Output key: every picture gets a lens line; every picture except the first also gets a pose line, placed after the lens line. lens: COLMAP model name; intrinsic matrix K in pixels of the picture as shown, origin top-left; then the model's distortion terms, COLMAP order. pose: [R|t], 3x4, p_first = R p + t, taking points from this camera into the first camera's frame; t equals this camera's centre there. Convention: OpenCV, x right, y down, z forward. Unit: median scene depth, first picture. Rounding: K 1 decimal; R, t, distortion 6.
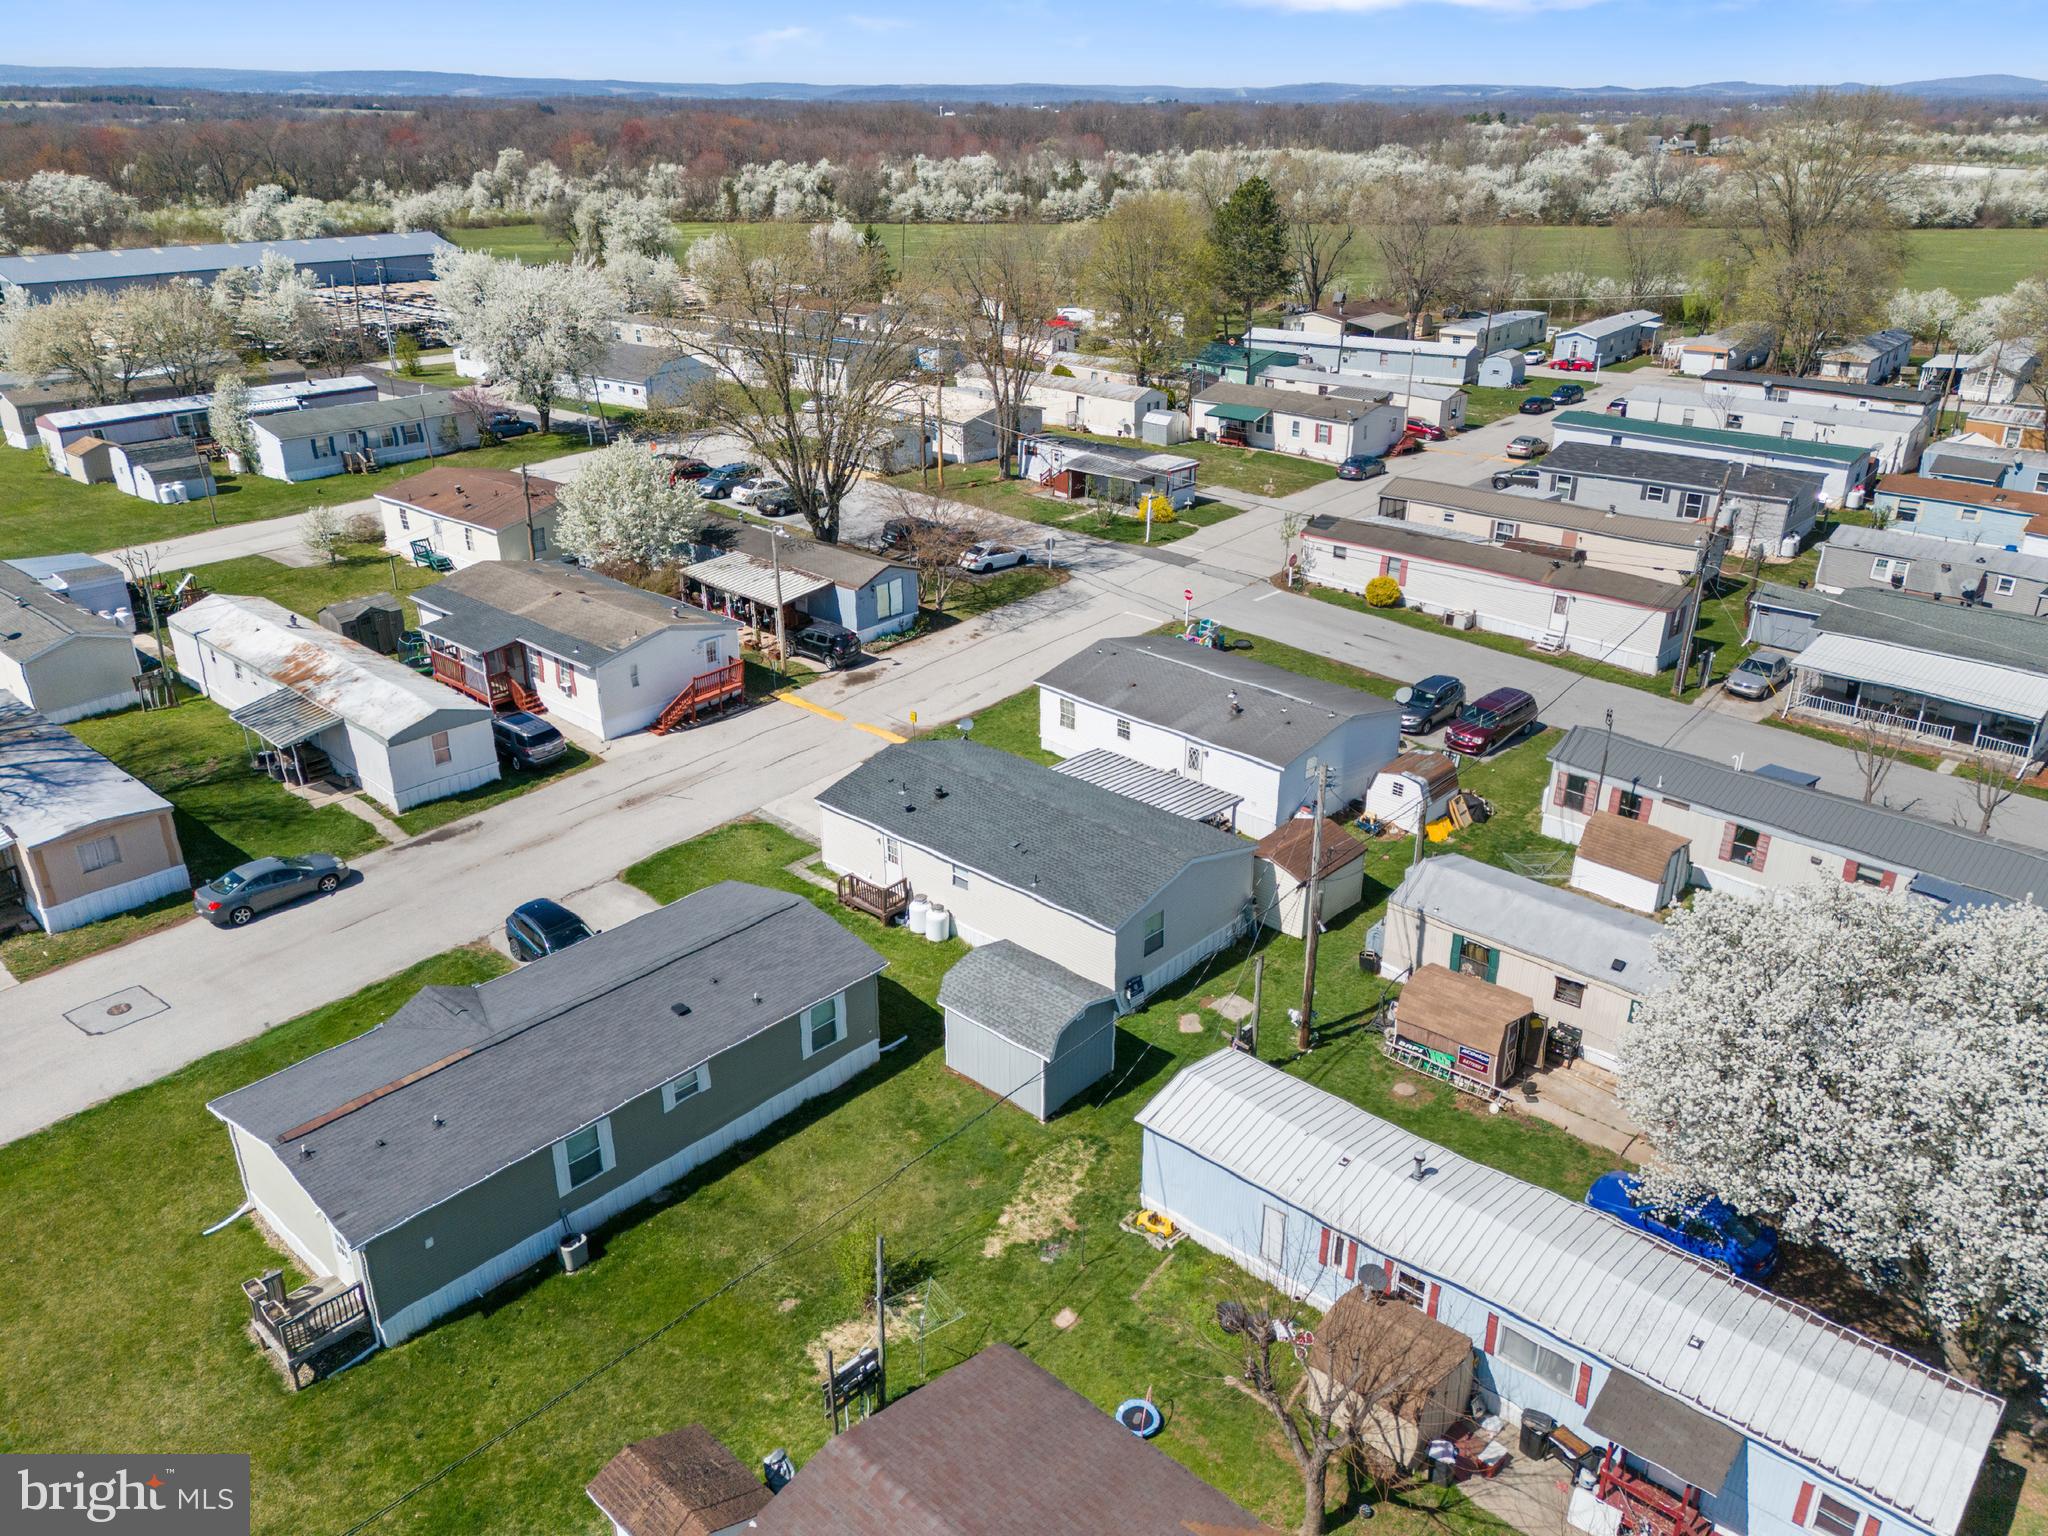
lens RADIAL K [[1488.9, 0, 1033.2], [0, 1488.9, 767.8], [0, 0, 1]] dist [0.058876, -0.043900]
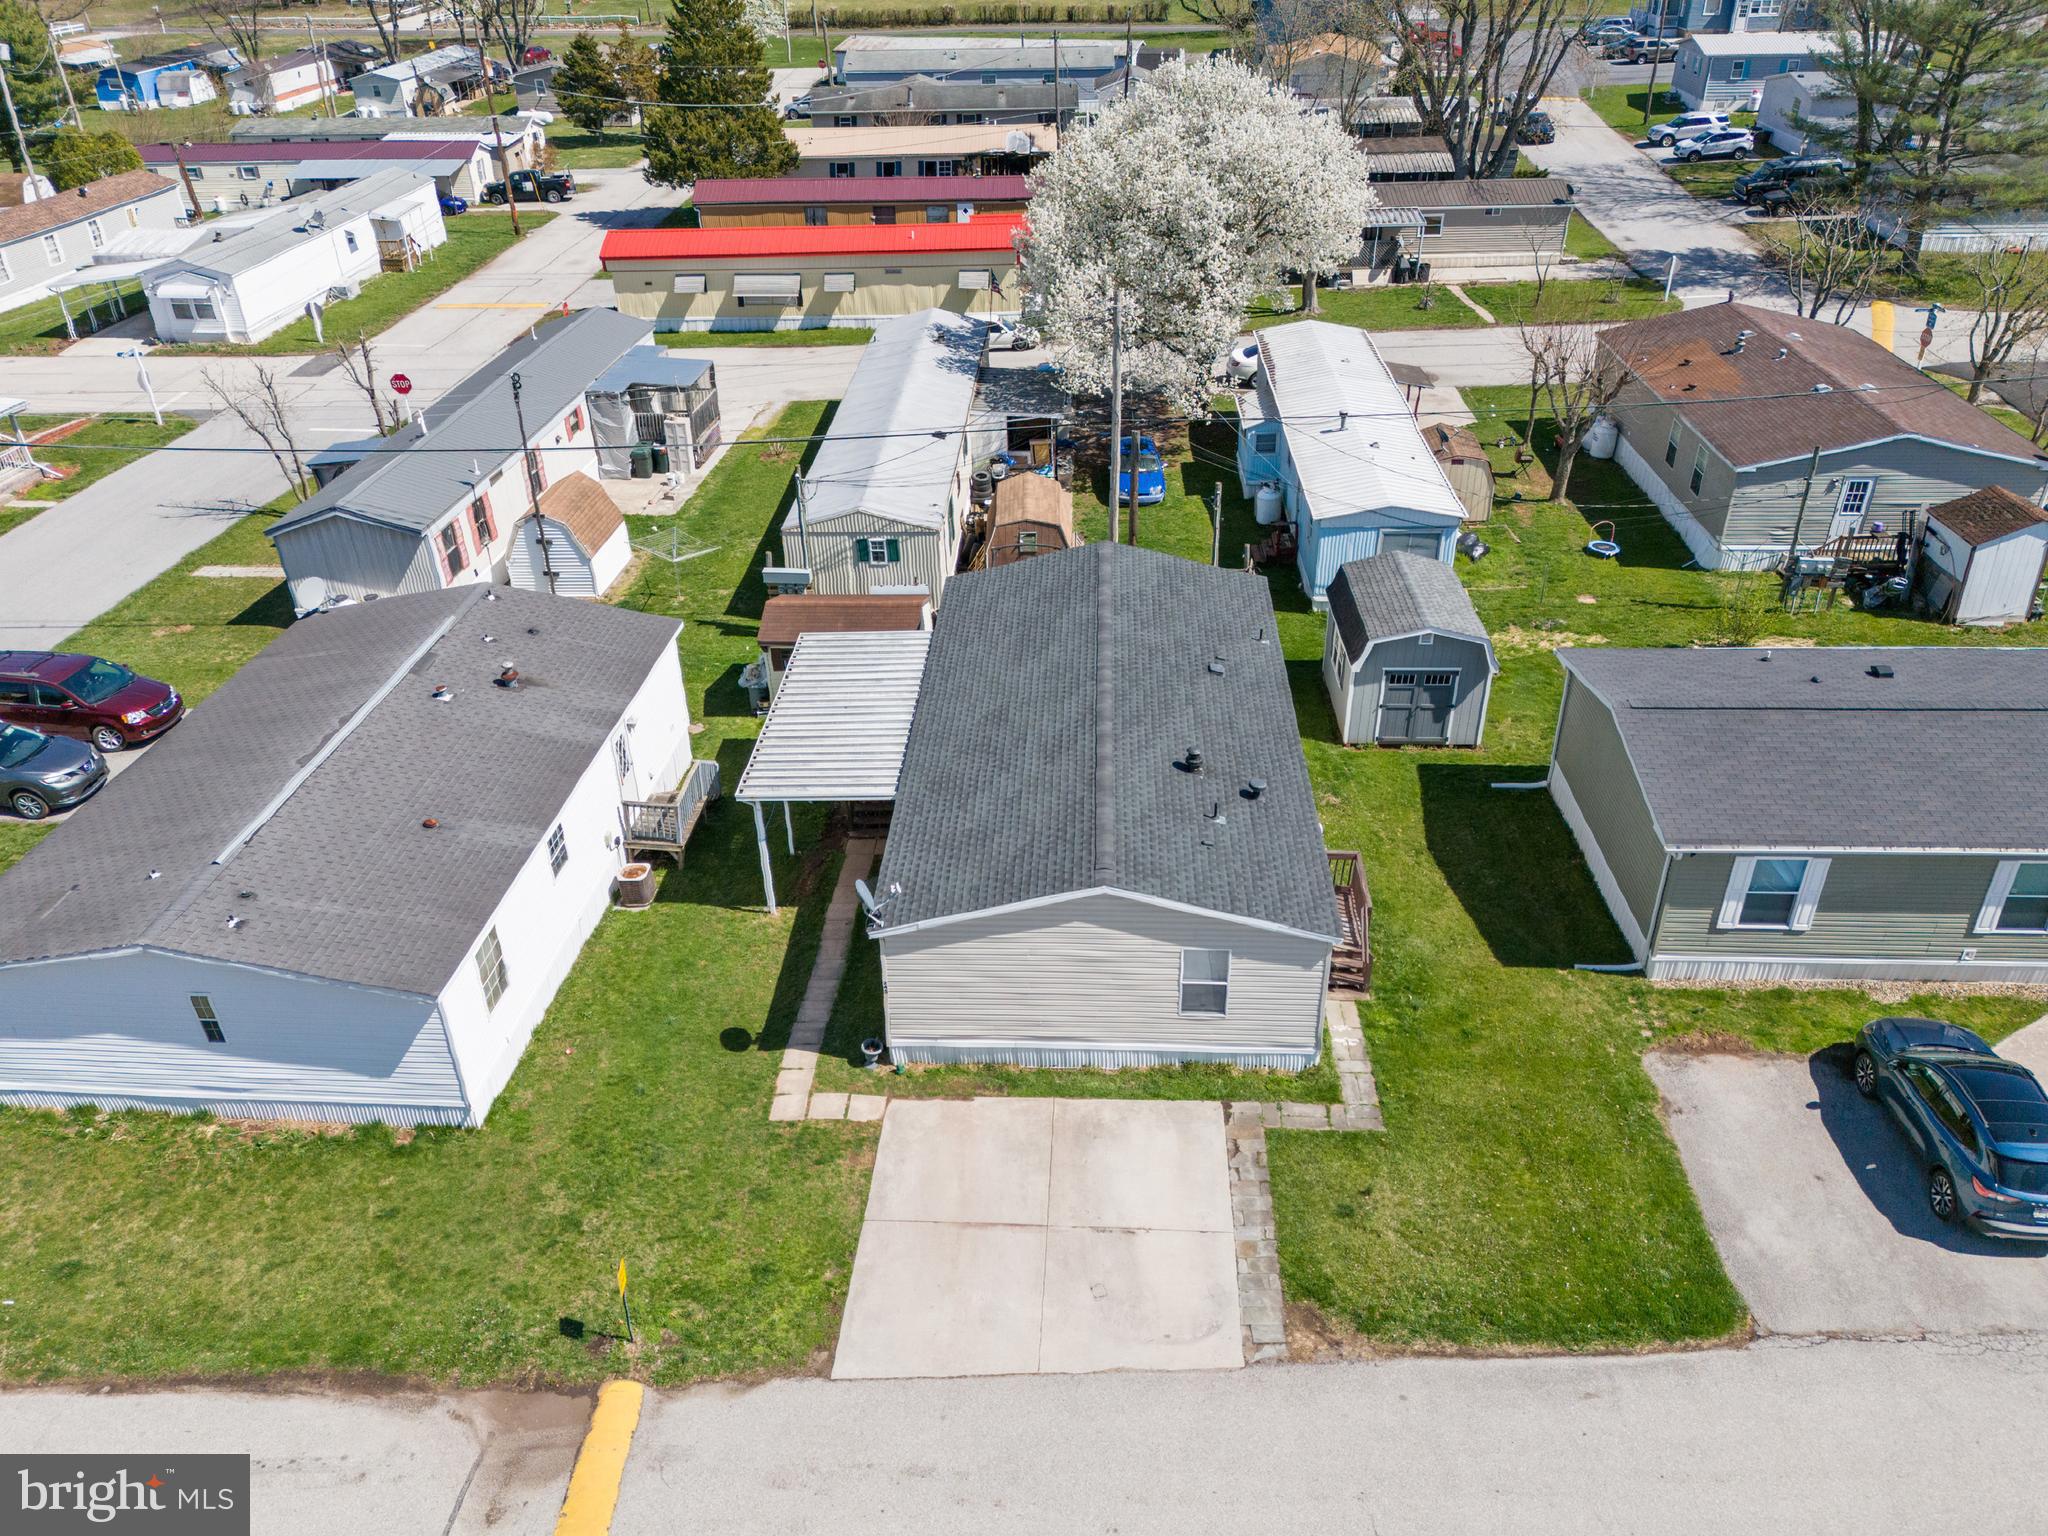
lens RADIAL K [[1488.9, 0, 1031.7], [0, 1488.9, 775.7], [0, 0, 1]] dist [0.058876, -0.043900]
pose [[-0.637557, -0.397449, 0.659966, -0.278320], [0.325048, 0.637893, 0.698167, -0.269847], [-0.698473, 0.659642, -0.277503, 0.885338]]
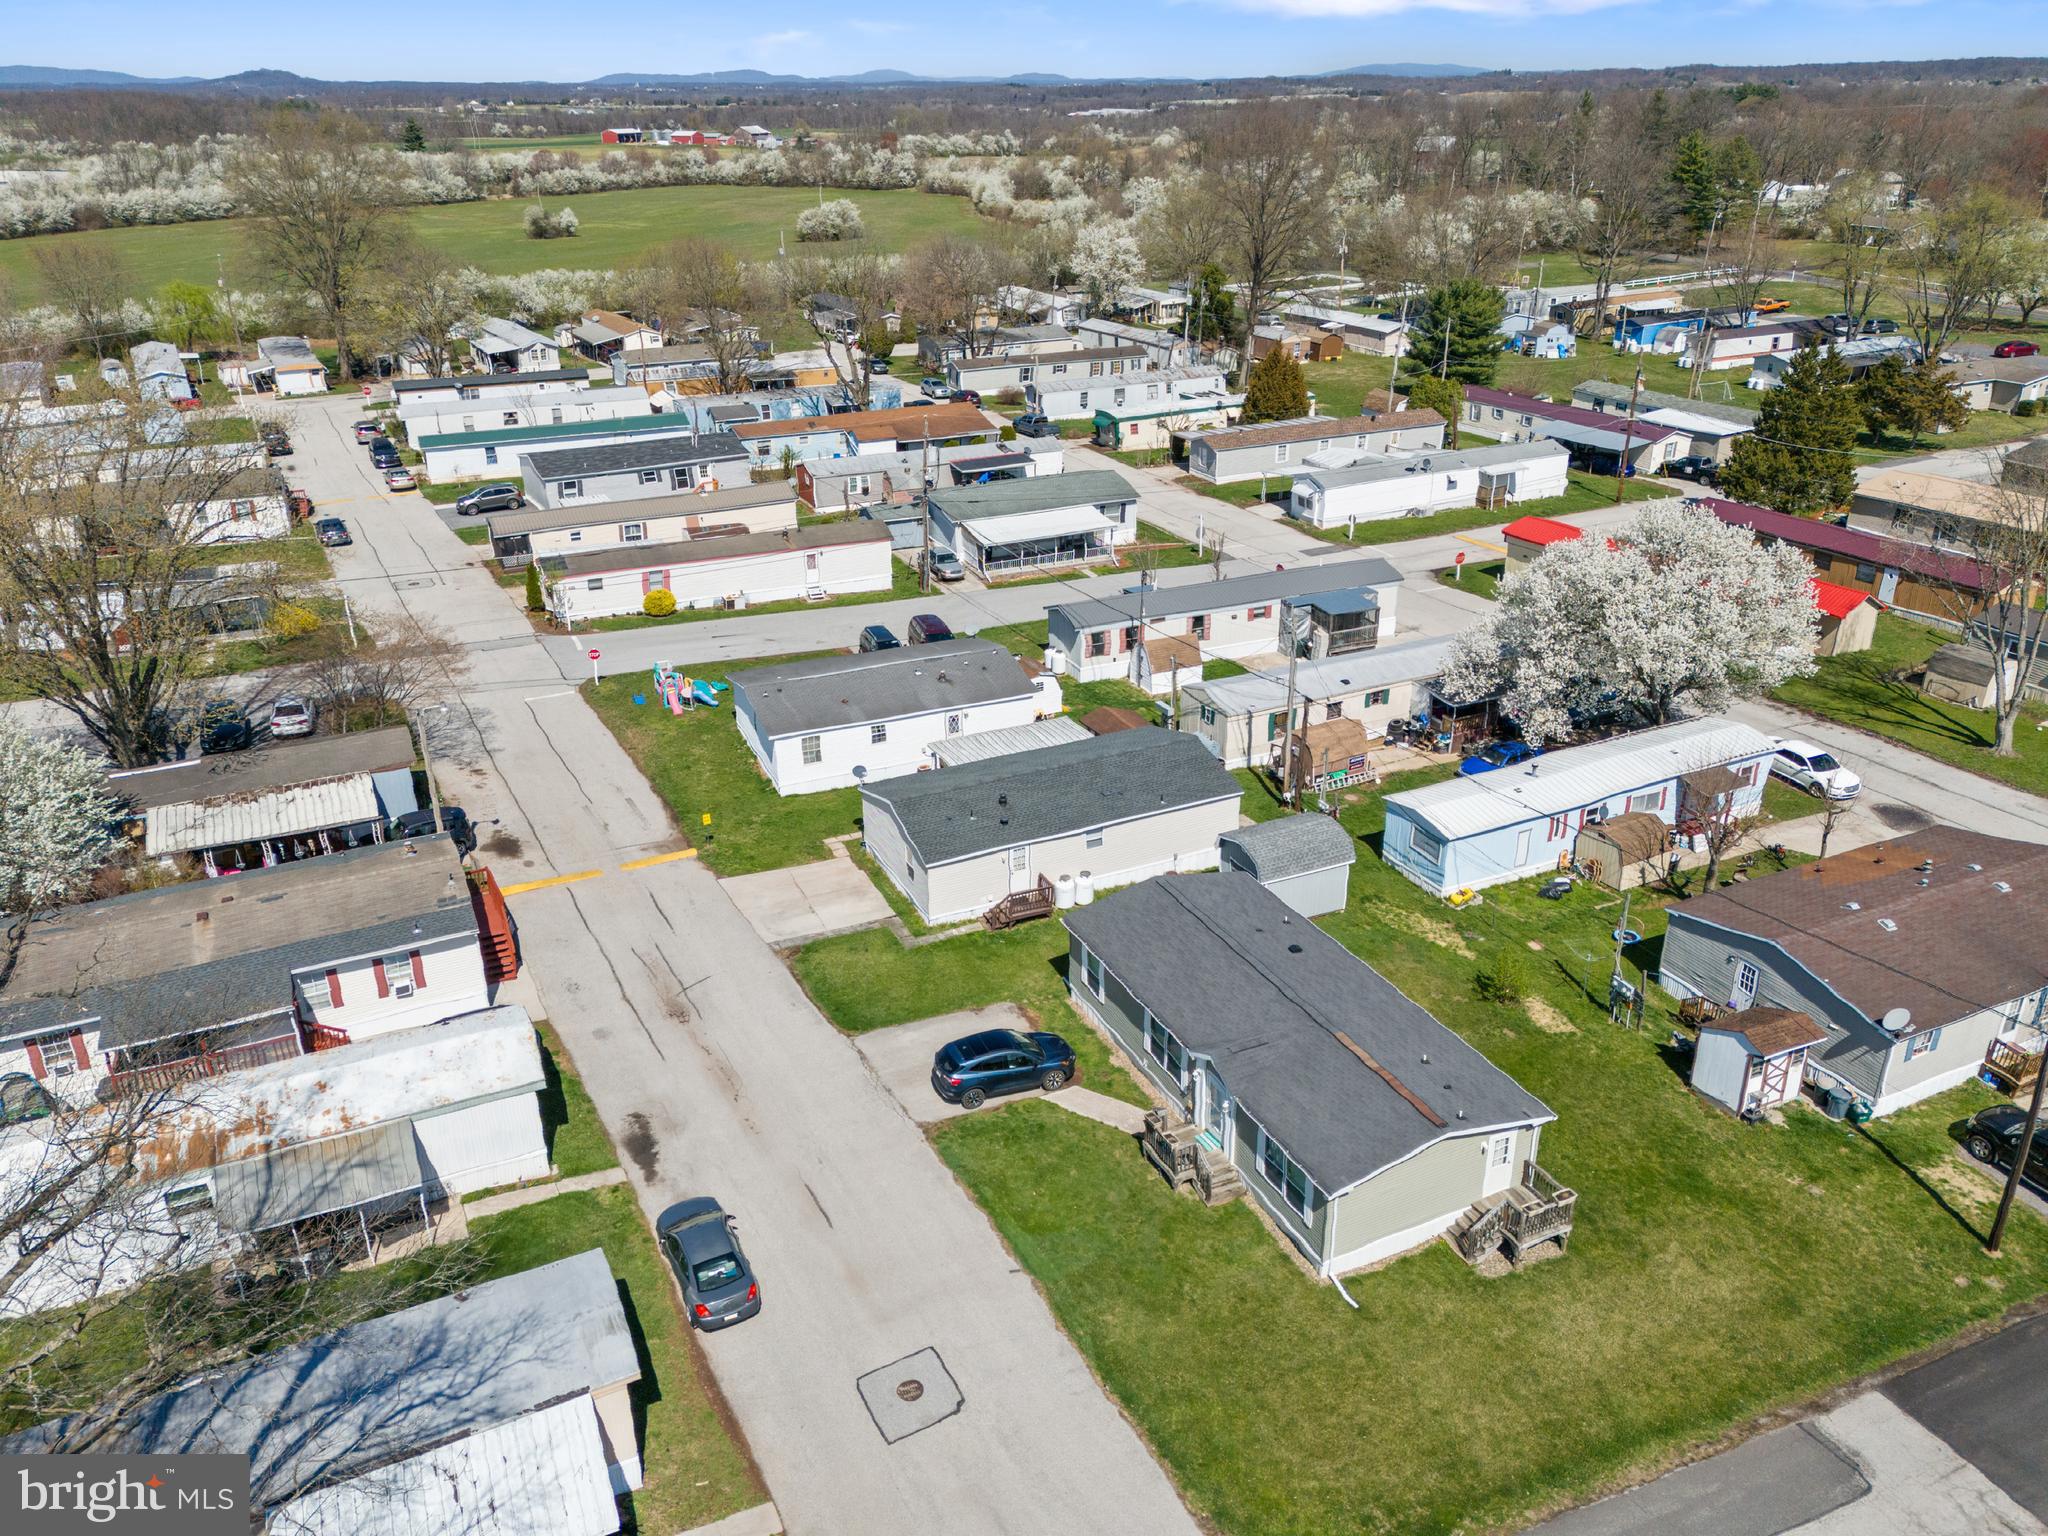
lens RADIAL K [[1488.9, 0, 1031.4], [0, 1488.9, 768.0], [0, 0, 1]] dist [0.058876, -0.043900]
pose [[0.383213, -0.391071, 0.836787, -0.736069], [0.386849, 0.890615, 0.239067, -0.197831], [-0.838747, 0.232096, 0.492580, 0.314165]]
